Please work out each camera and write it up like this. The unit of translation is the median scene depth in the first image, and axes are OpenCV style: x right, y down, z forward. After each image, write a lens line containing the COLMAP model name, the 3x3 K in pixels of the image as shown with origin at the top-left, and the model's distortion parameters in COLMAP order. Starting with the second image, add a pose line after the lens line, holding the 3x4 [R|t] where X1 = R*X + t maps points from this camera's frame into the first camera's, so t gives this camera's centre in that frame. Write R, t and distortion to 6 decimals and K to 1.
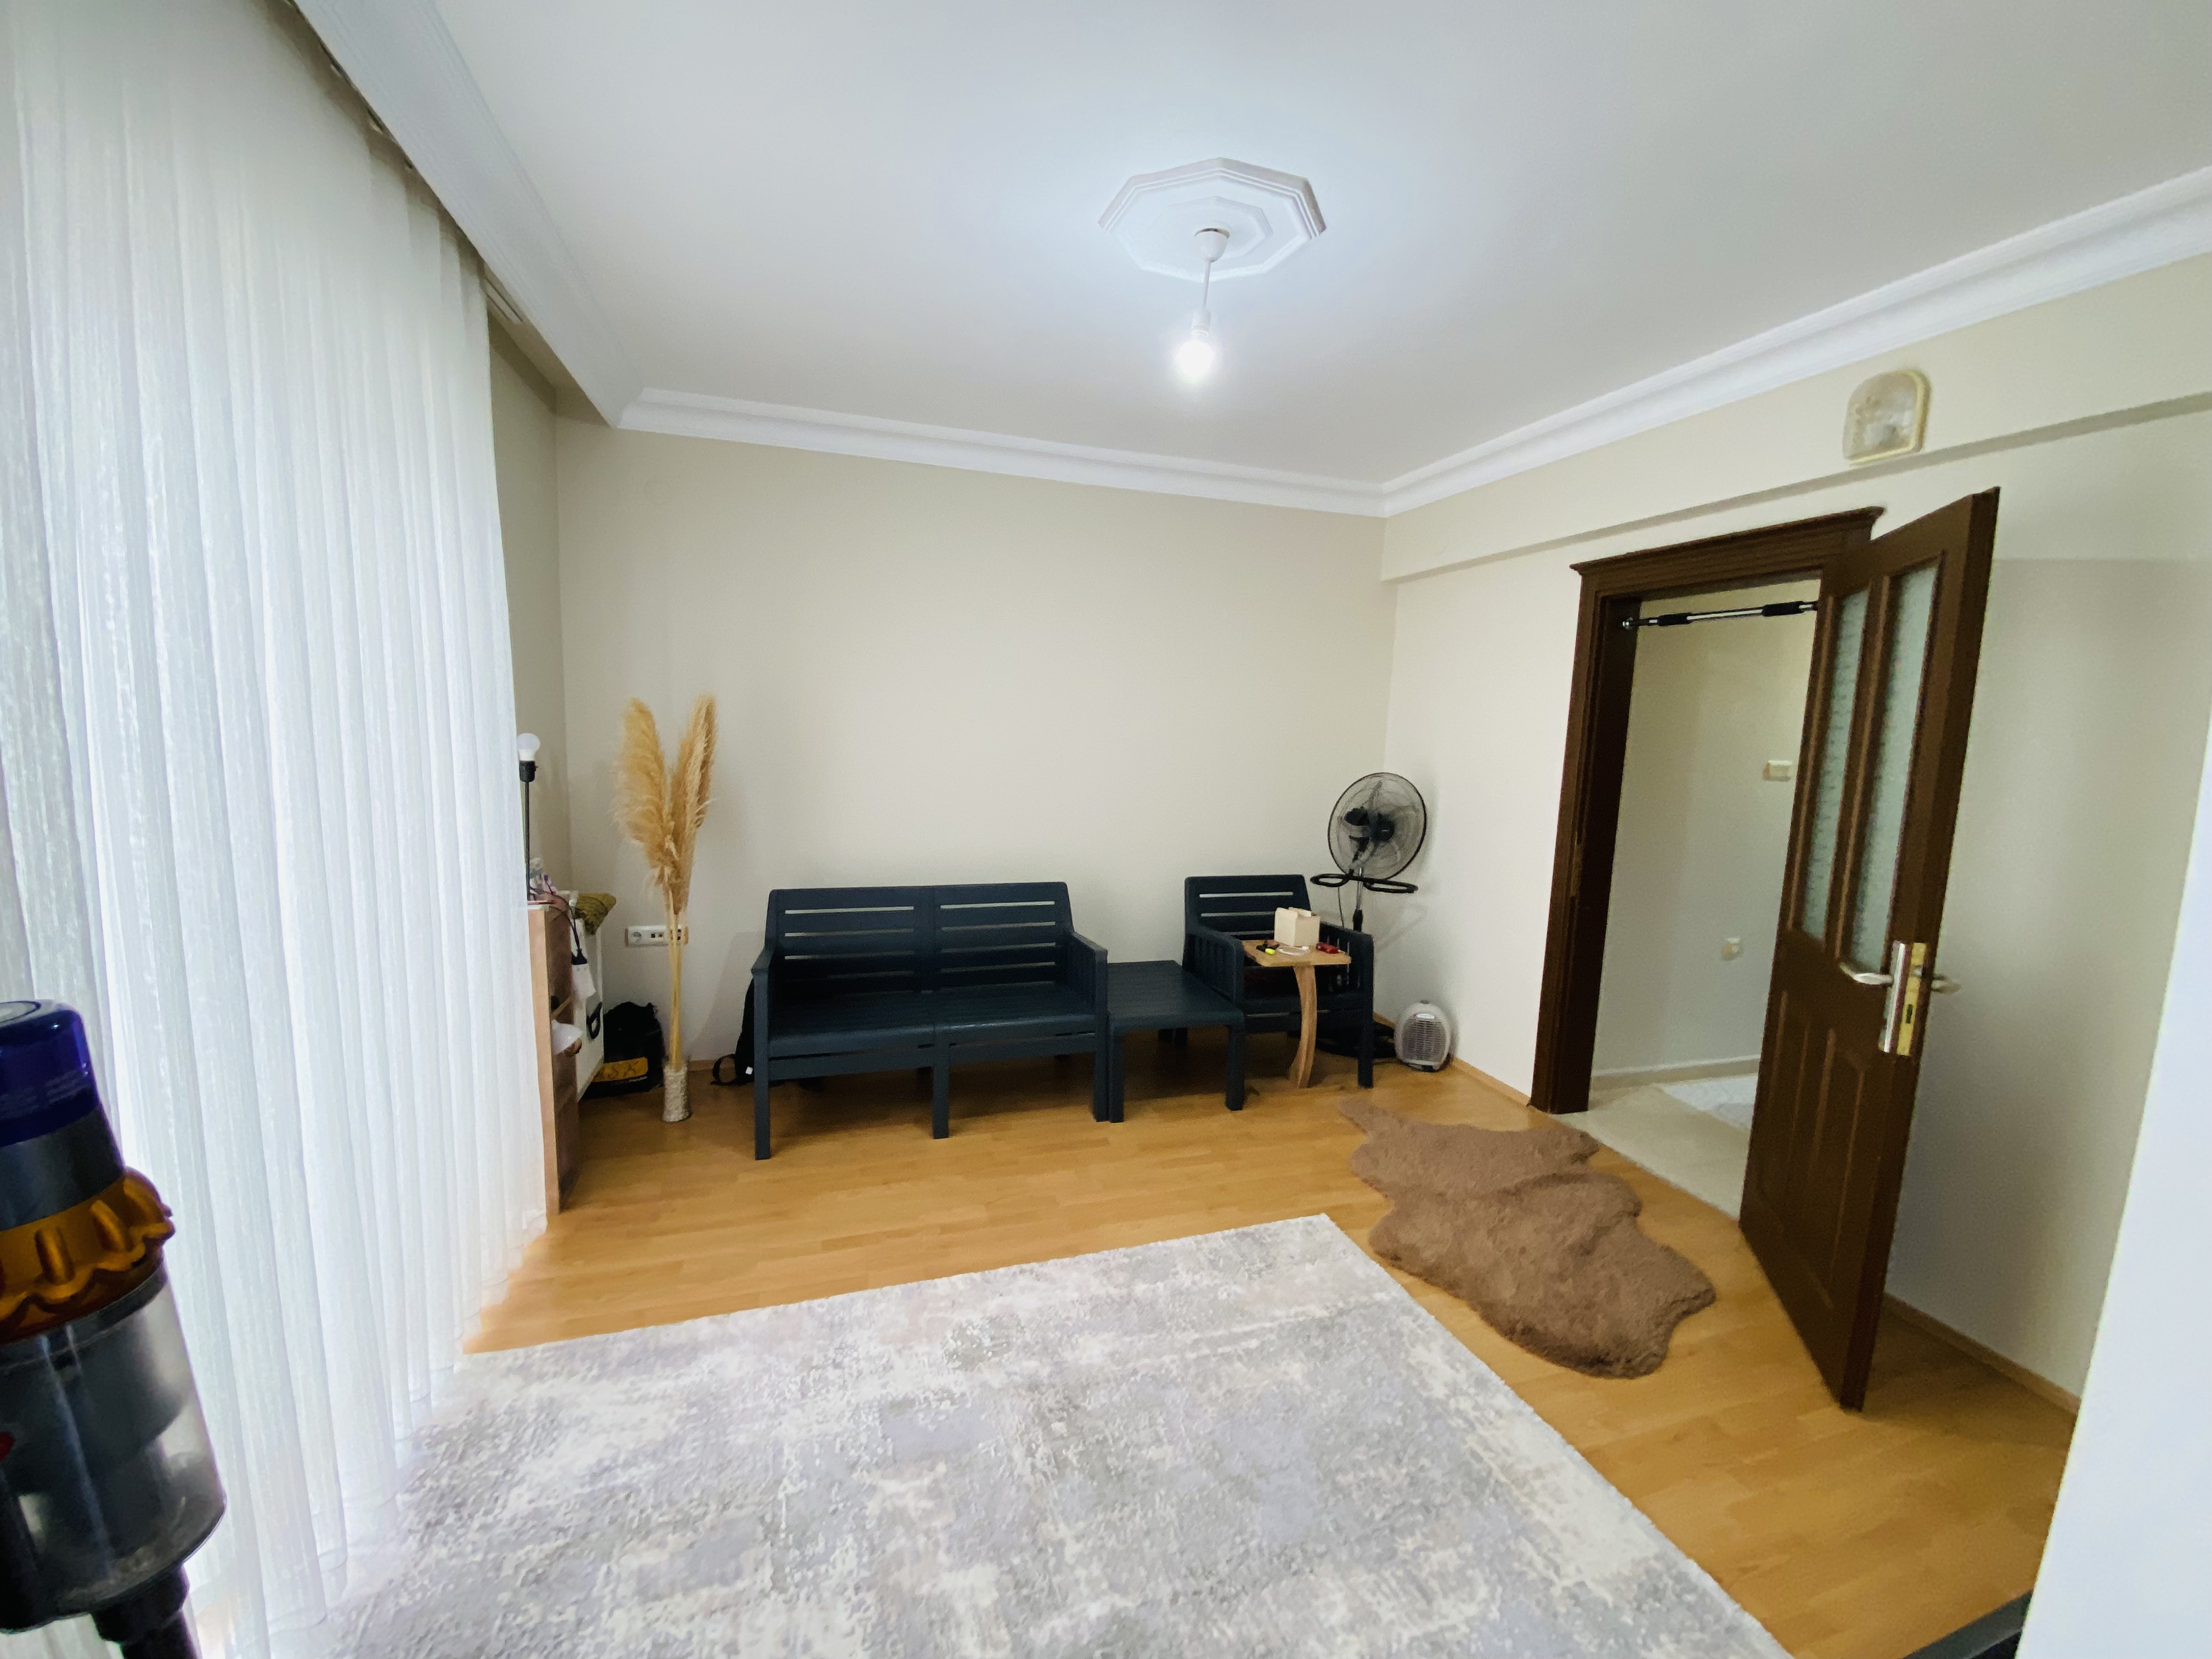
lens RADIAL K [[893.1, 0, 1099.2], [0, 893.1, 827.6], [0, 0, 1]] dist [0.027513, -0.025131]
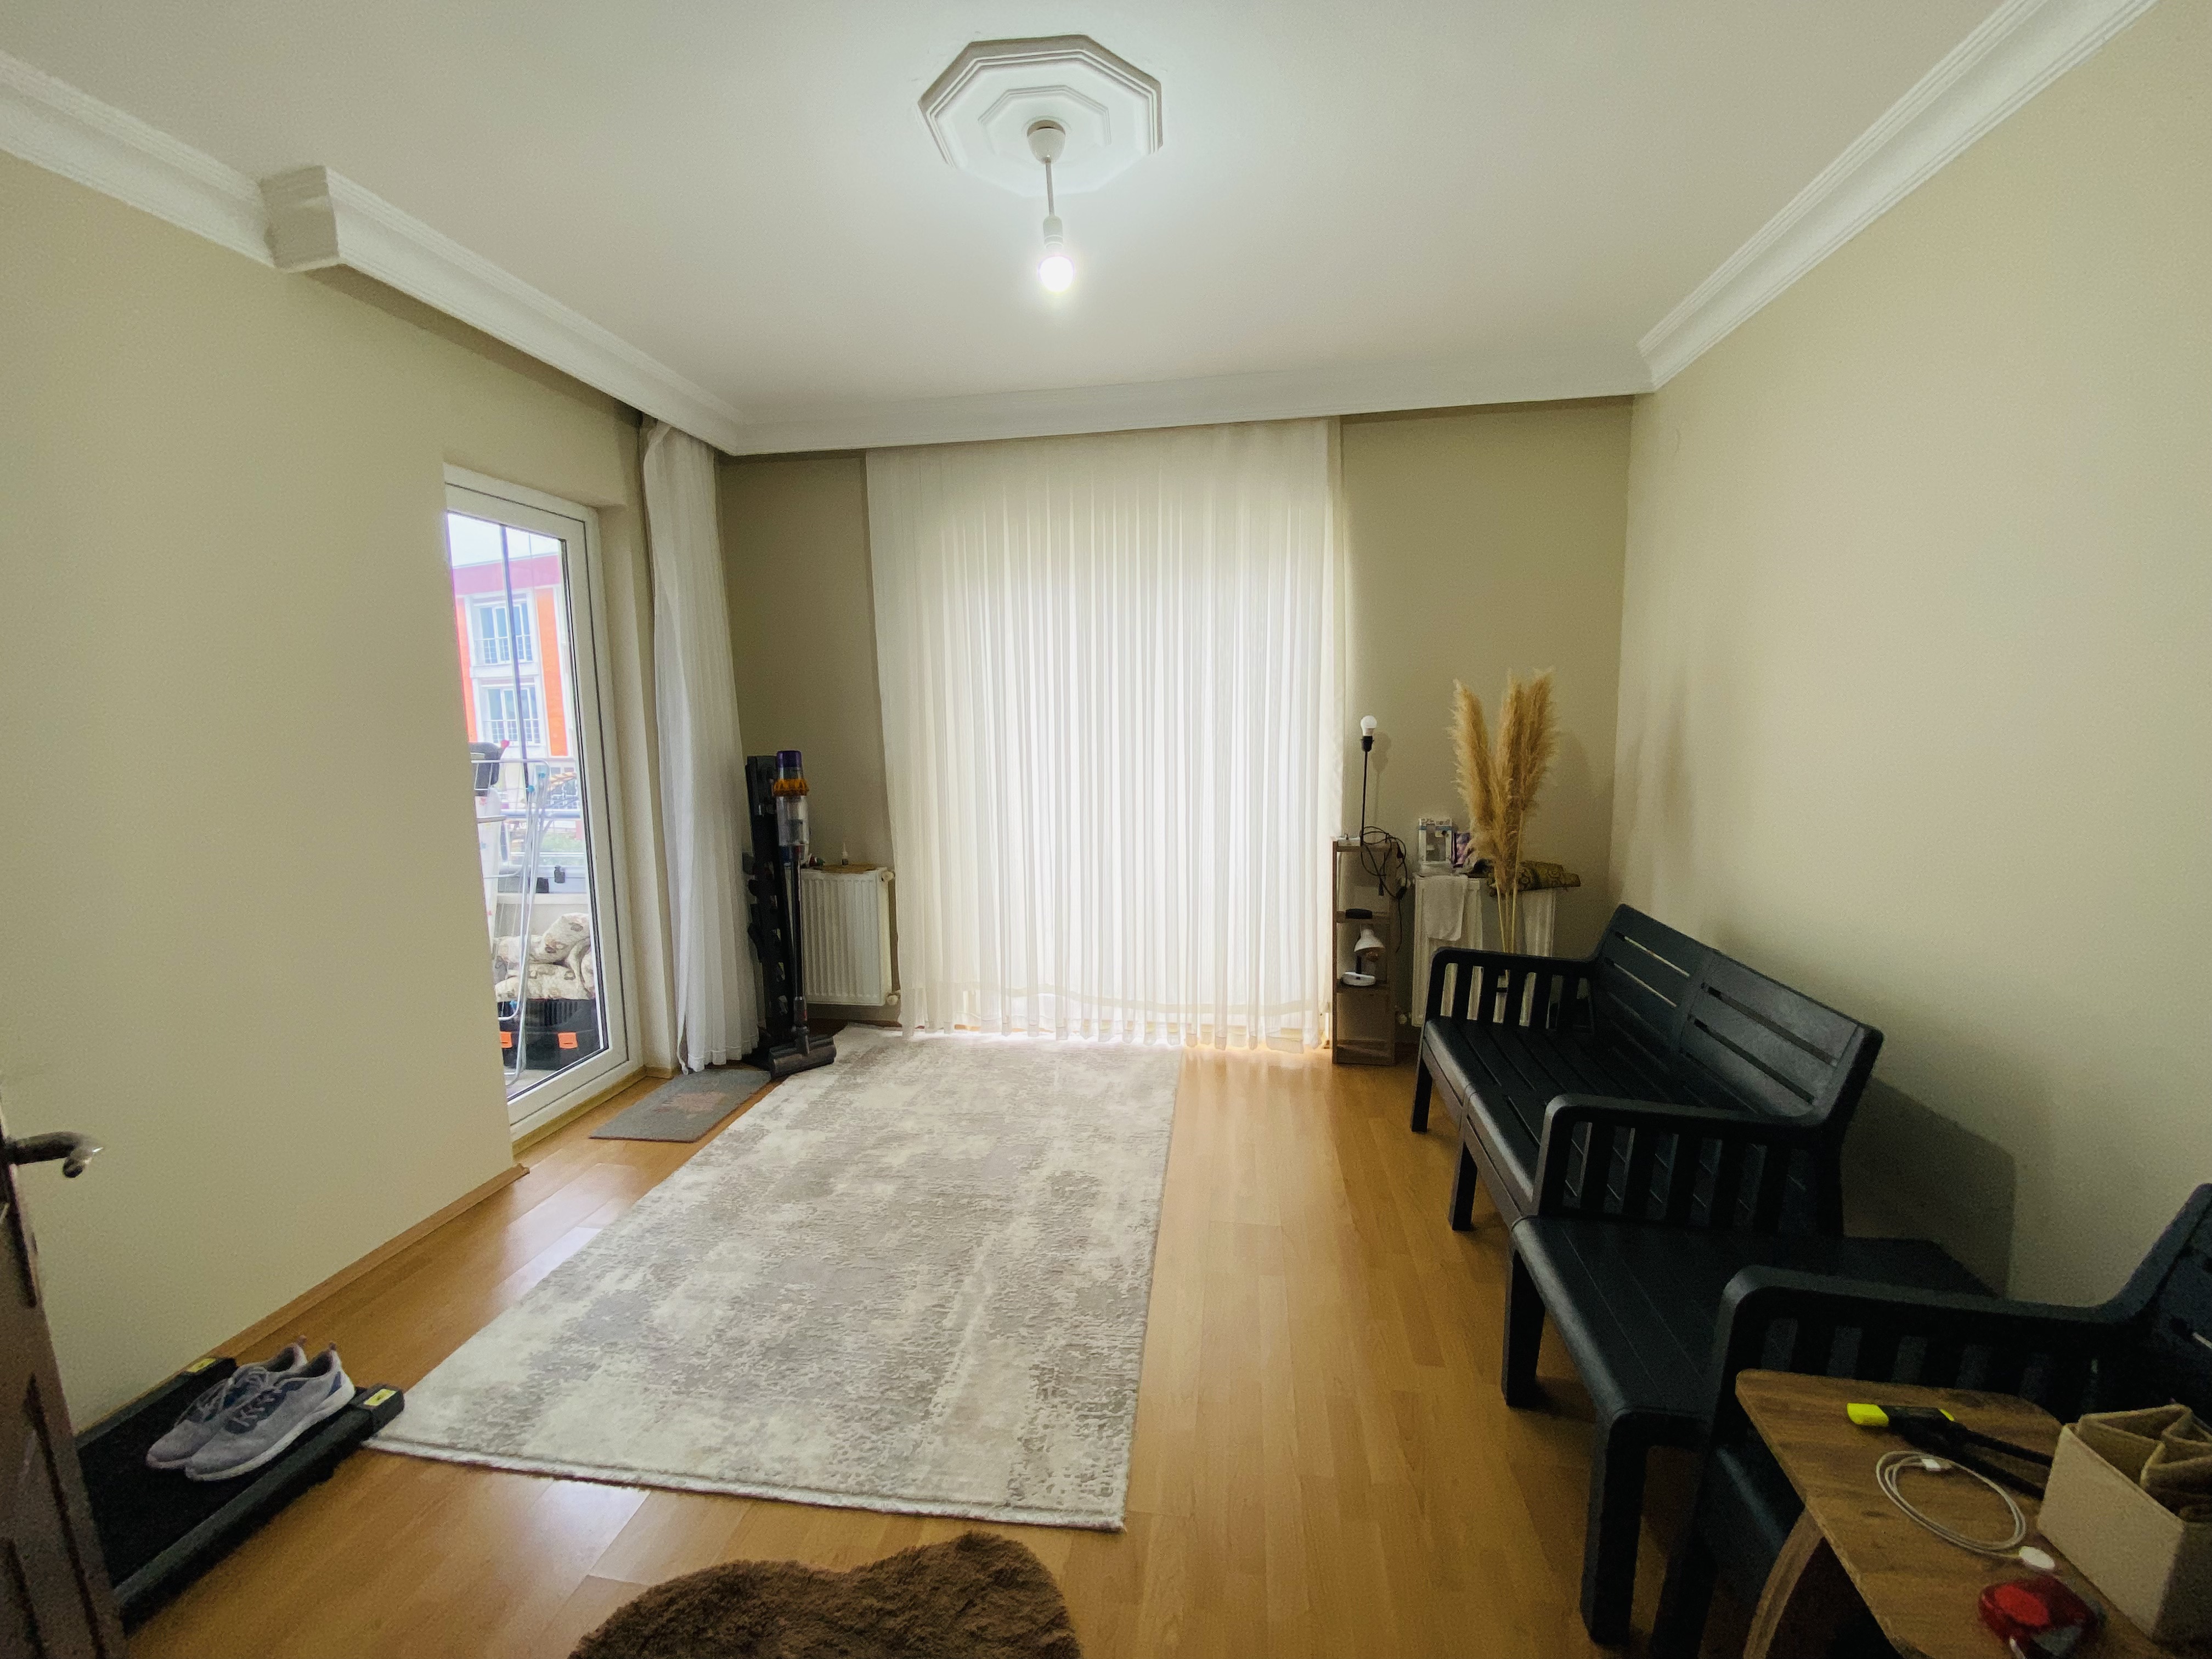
lens RADIAL K [[893.1, 0, 1099.2], [0, 893.1, 827.6], [0, 0, 1]] dist [0.027513, -0.025131]
pose [[-0.434826, 0.077661, -0.897160, 0.955533], [-0.121418, 0.982121, 0.143863, -0.102333], [0.892291, 0.171487, -0.417622, 1.508960]]
